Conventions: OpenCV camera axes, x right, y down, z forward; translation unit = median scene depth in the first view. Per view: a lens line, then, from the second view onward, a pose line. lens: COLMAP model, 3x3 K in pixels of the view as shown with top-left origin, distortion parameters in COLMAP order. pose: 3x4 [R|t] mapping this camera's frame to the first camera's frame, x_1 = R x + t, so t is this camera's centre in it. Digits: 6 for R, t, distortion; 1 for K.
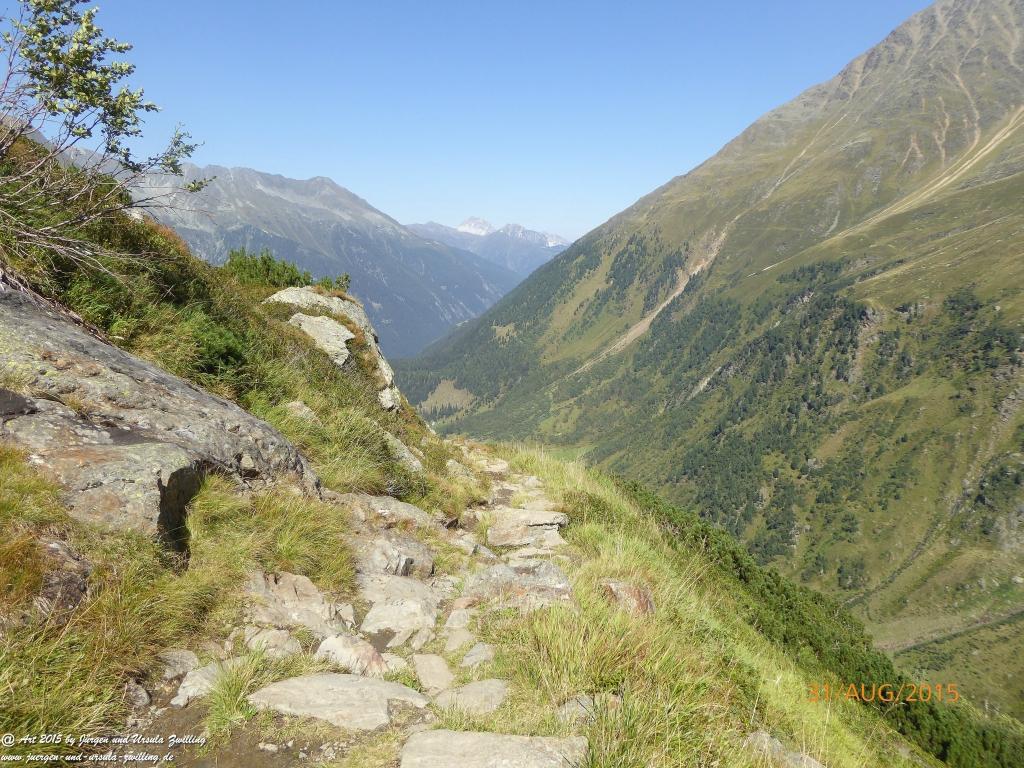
lens RADIAL K [[731.8, 0, 520.4], [0, 731.8, 385.2], [0, 0, 1]] dist [-0.032400, 0.017933]
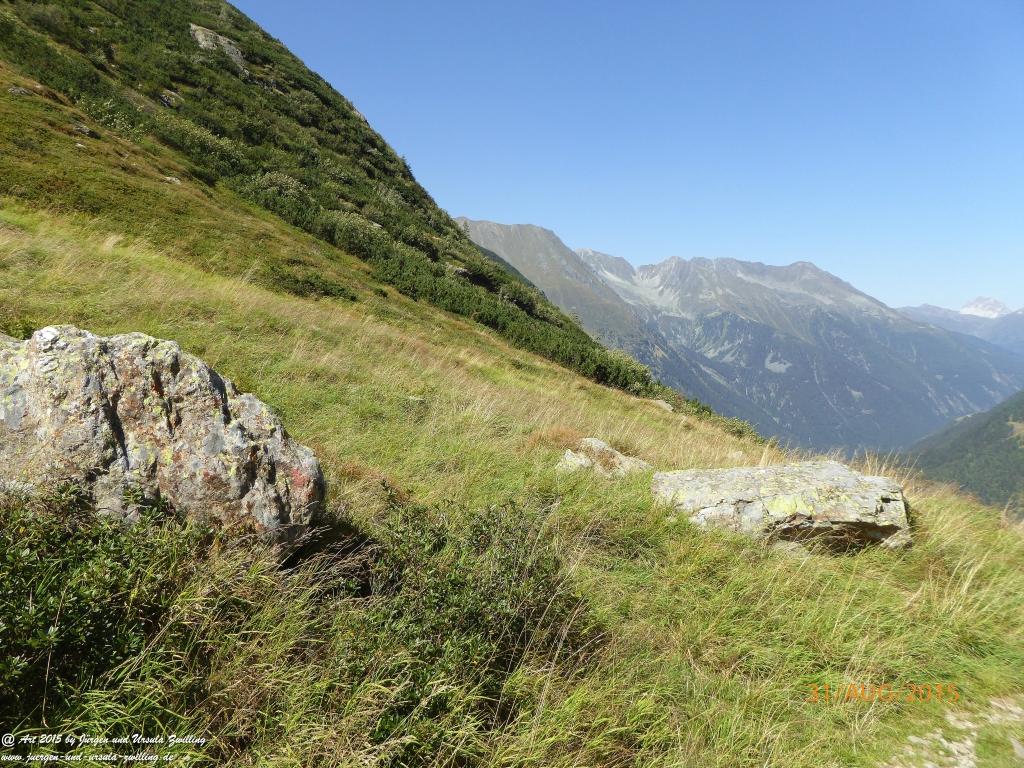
lens RADIAL K [[735.5, 0, 513.2], [0, 735.5, 381.0], [0, 0, 1]] dist [-0.054852, 0.044653]
pose [[0.805618, 0.025587, -0.591883, -0.007552], [-0.098165, 0.991022, -0.090771, 0.001809], [0.584246, 0.131228, 0.800897, 0.027649]]
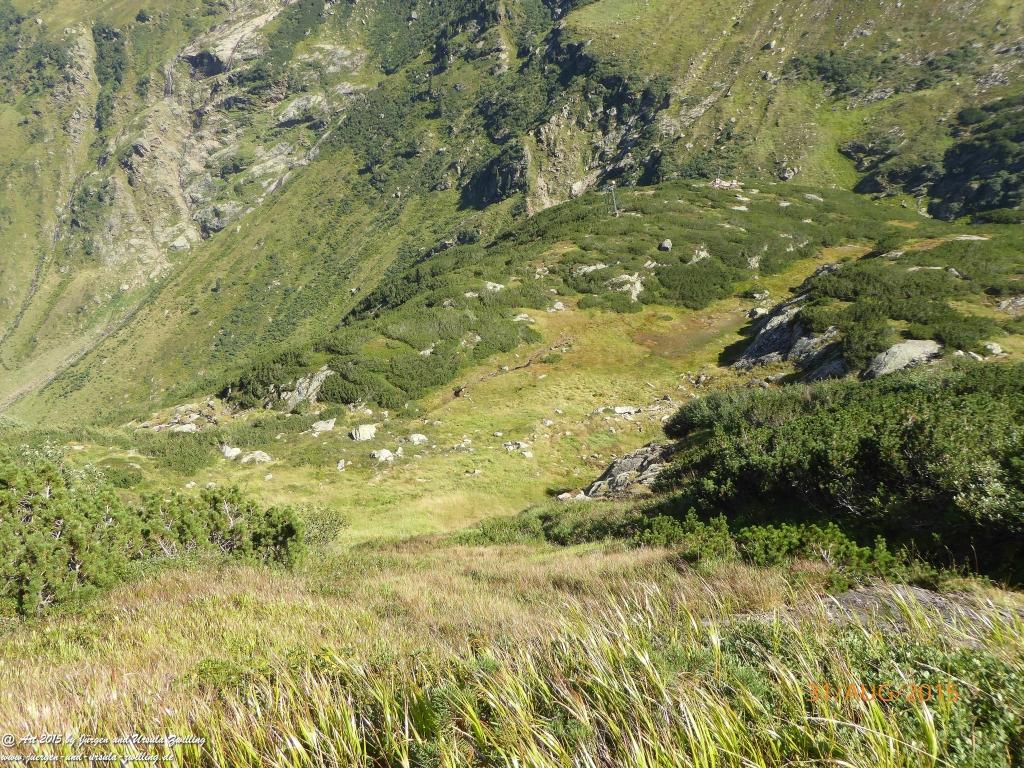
lens RADIAL K [[717.1, 0, 529.1], [0, 717.1, 384.8], [0, 0, 1]] dist [-0.013841, -0.021678]
pose [[0.460279, -0.403025, 0.791021, 0.010844], [0.080063, 0.906229, 0.415137, -0.001120], [-0.884157, -0.127747, 0.449386, -0.021894]]
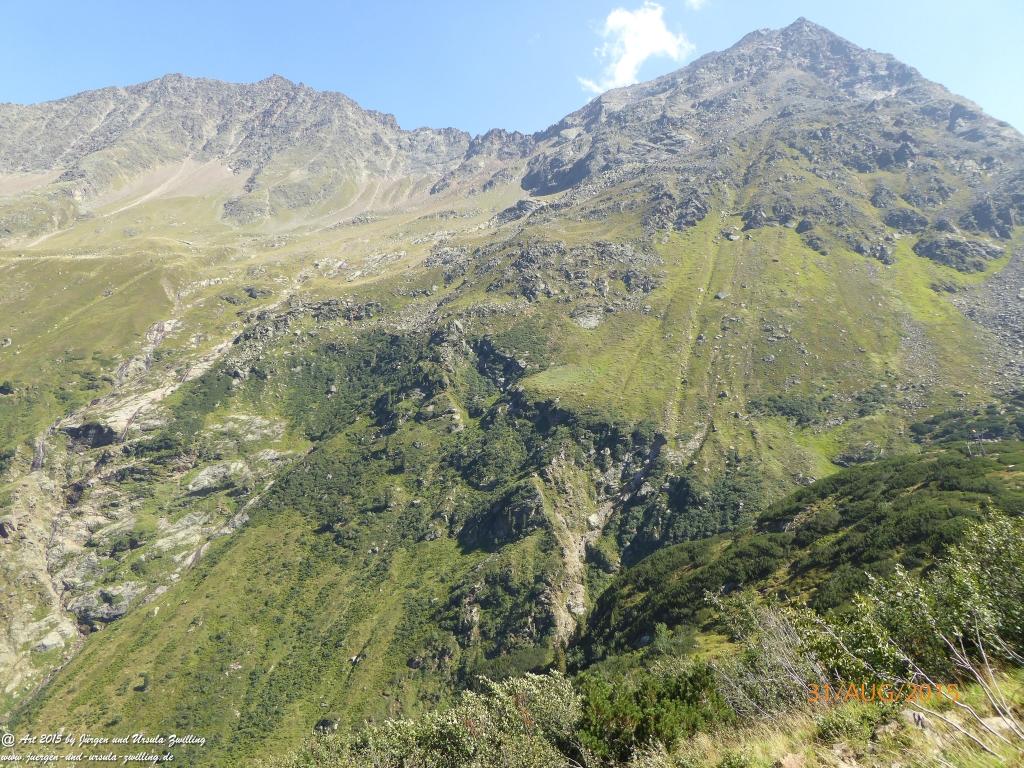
lens RADIAL K [[722.3, 0, 519.2], [0, 722.3, 387.0], [0, 0, 1]] dist [-0.032736, 0.002042]
pose [[0.093525, 0.053440, 0.994182, -0.018778], [0.108139, 0.992106, -0.063501, 0.007276], [-0.989727, 0.113449, 0.087007, 0.078115]]
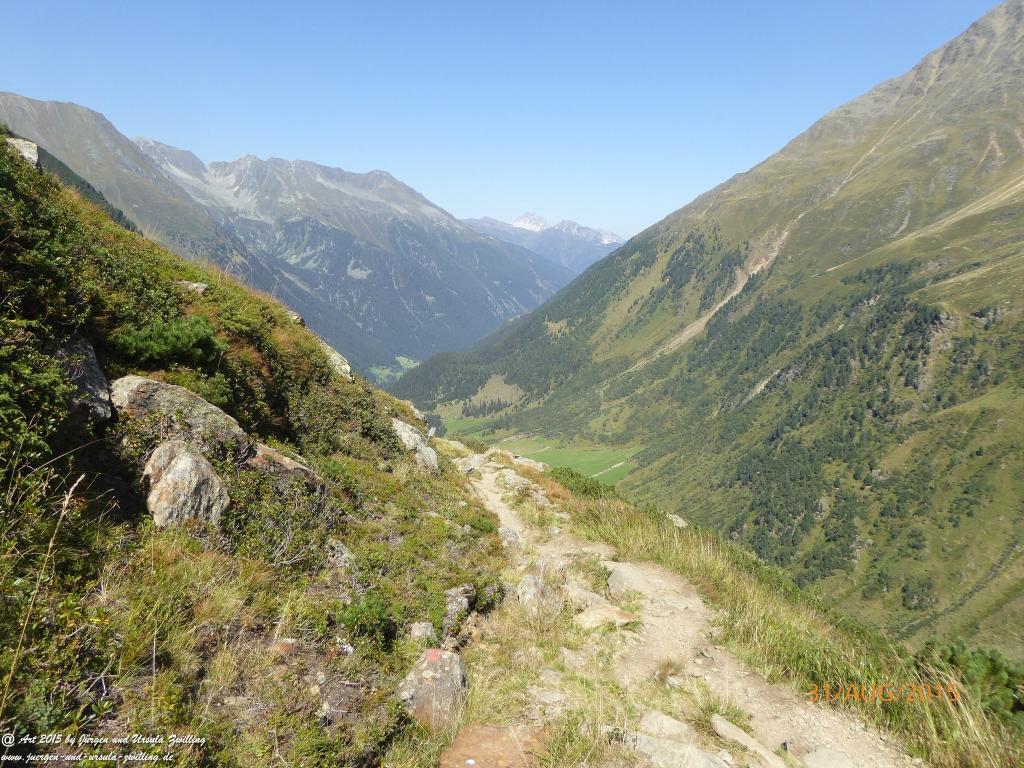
lens RADIAL K [[731.8, 0, 520.4], [0, 731.8, 385.2], [0, 0, 1]] dist [-0.032400, 0.017933]
pose [[0.997182, 0.031340, -0.068156, -0.000680], [-0.031006, 0.999501, 0.005956, 0.000031], [0.068308, -0.003826, 0.997657, 0.009393]]
